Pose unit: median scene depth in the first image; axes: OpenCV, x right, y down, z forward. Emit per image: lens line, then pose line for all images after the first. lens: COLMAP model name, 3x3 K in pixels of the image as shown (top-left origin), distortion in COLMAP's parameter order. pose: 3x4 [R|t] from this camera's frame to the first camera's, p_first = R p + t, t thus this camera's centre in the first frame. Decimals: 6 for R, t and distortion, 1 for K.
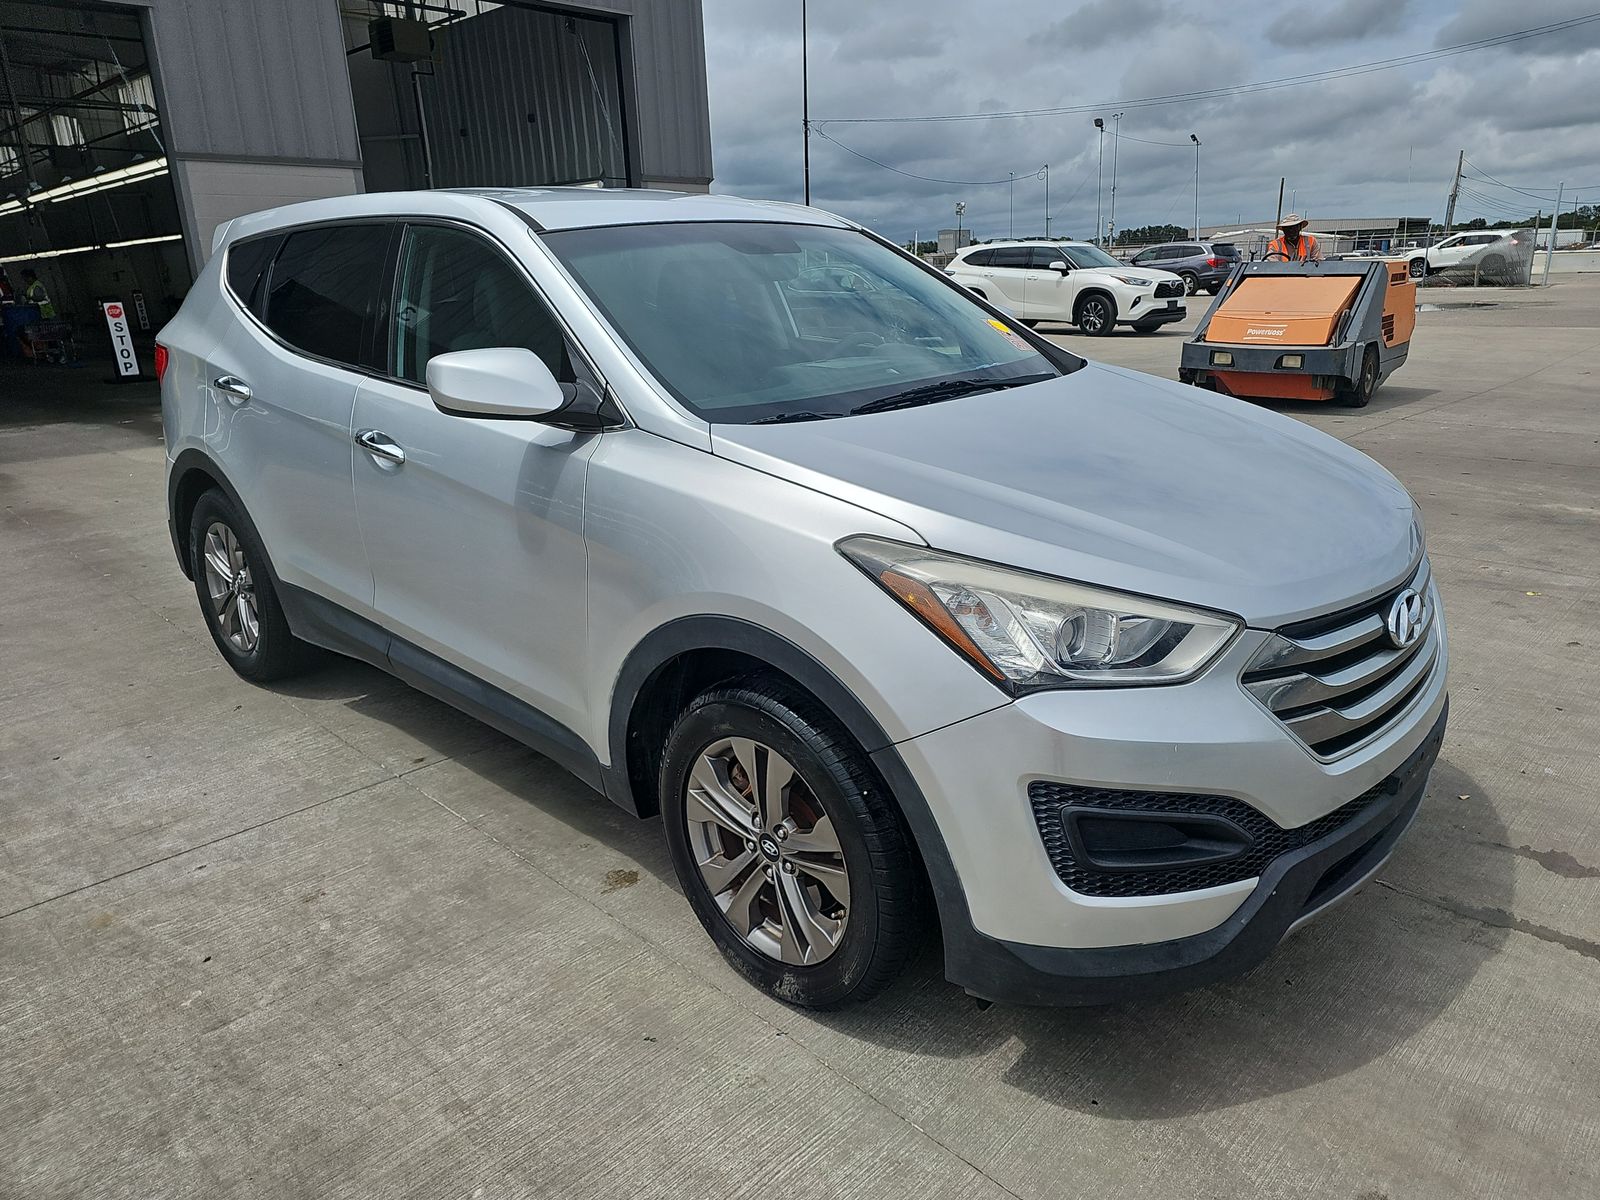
lens RADIAL K [[1068.6, 0, 800.0], [0, 1068.6, 600.0], [0, 0, 1]] dist [0.007646, -0.004135]
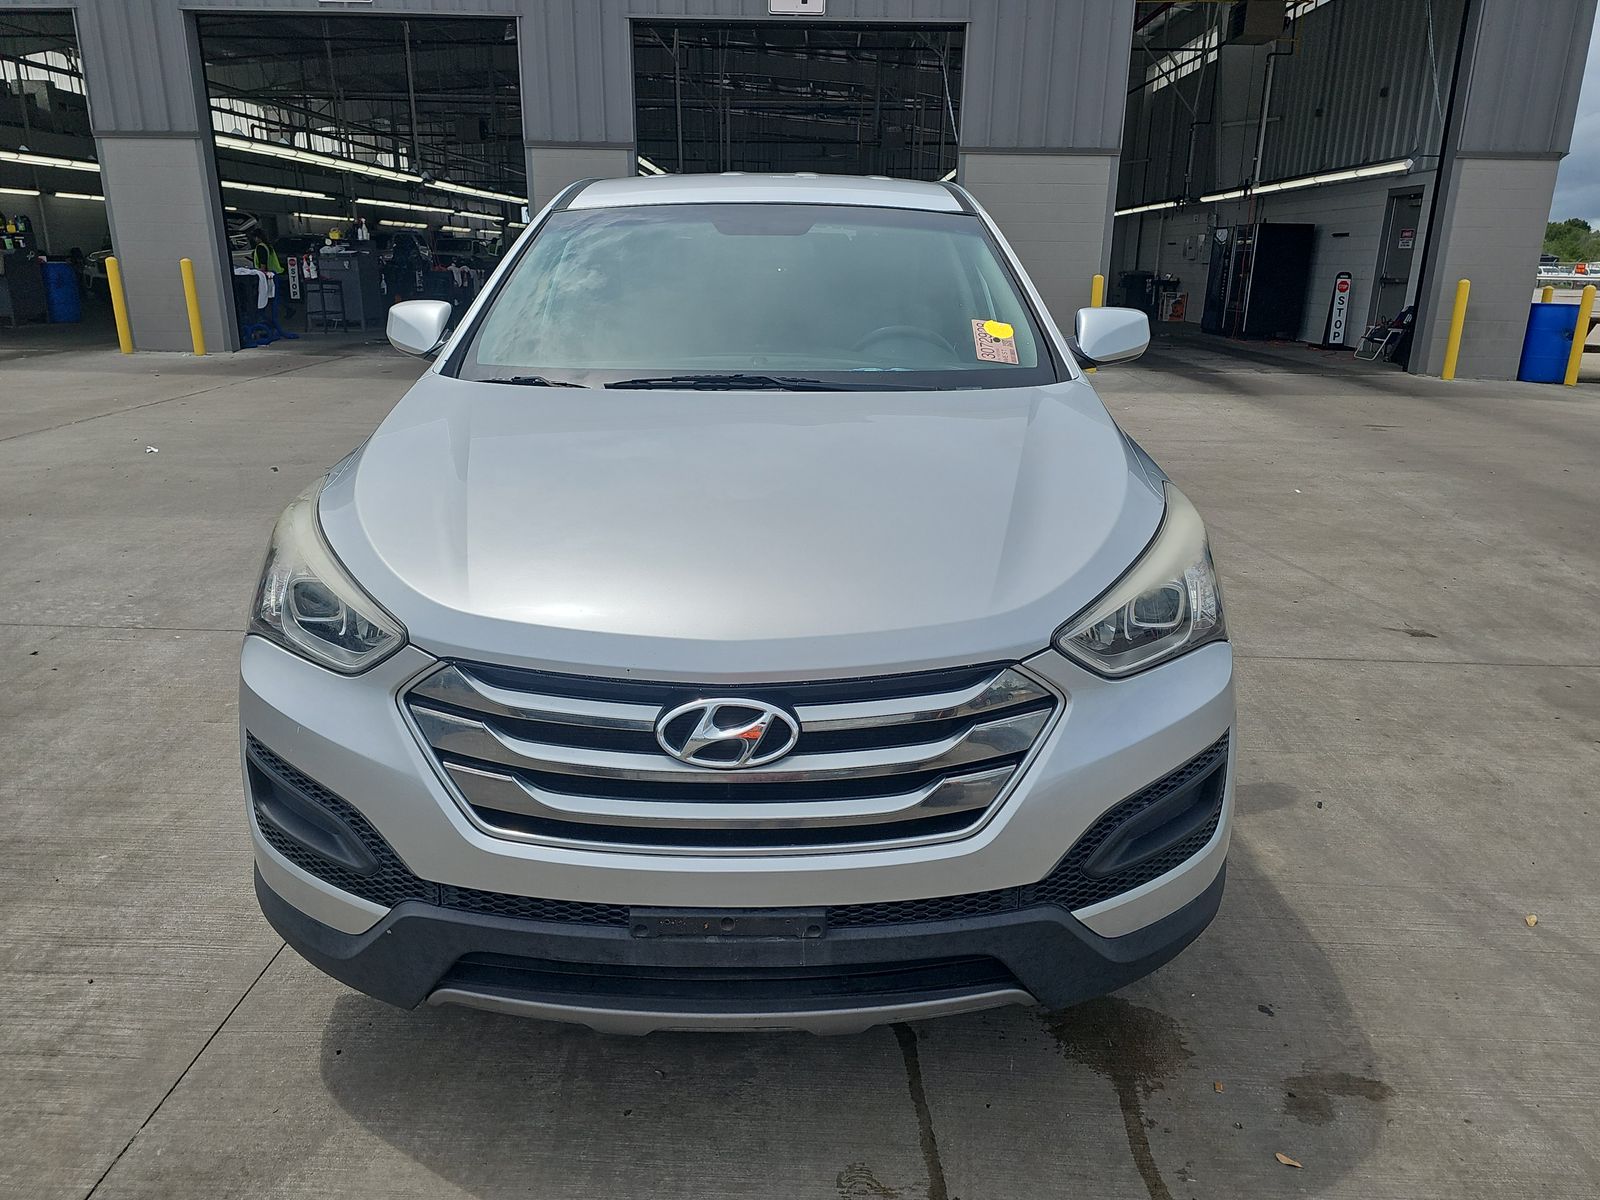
lens RADIAL K [[1043.7, 0, 843.8], [0, 1043.7, 575.1], [0, 0, 1]] dist [0.046268, -0.044004]
pose [[0.695227, 0.246894, -0.675058, 1.220995], [-0.248554, 0.963797, 0.096517, -0.203058], [0.674449, 0.100687, 0.731424, 0.555339]]
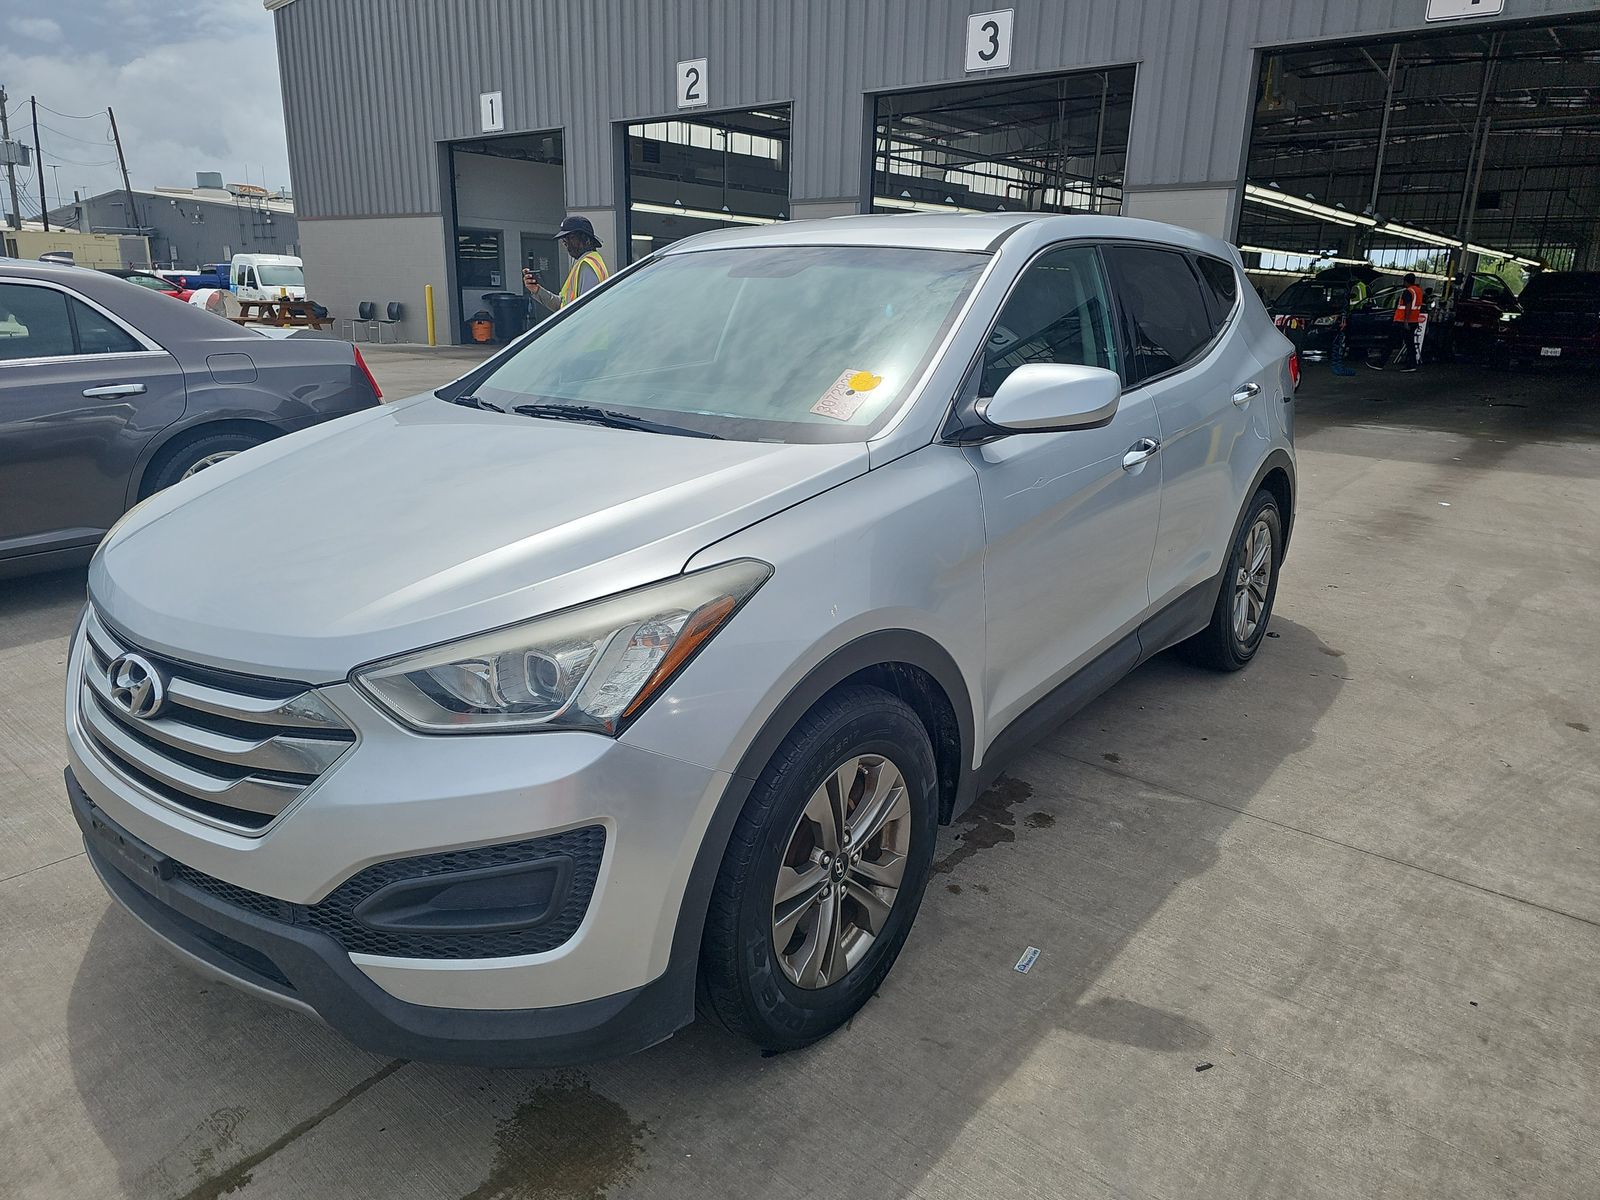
lens RADIAL K [[1068.6, 0, 800.0], [0, 1068.6, 600.0], [0, 0, 1]] dist [0.007646, -0.004135]
pose [[0.100086, 0.307540, -0.946257, 1.589658], [-0.317293, 0.911244, 0.262601, -0.490261], [0.943031, 0.273958, 0.188783, 1.403372]]
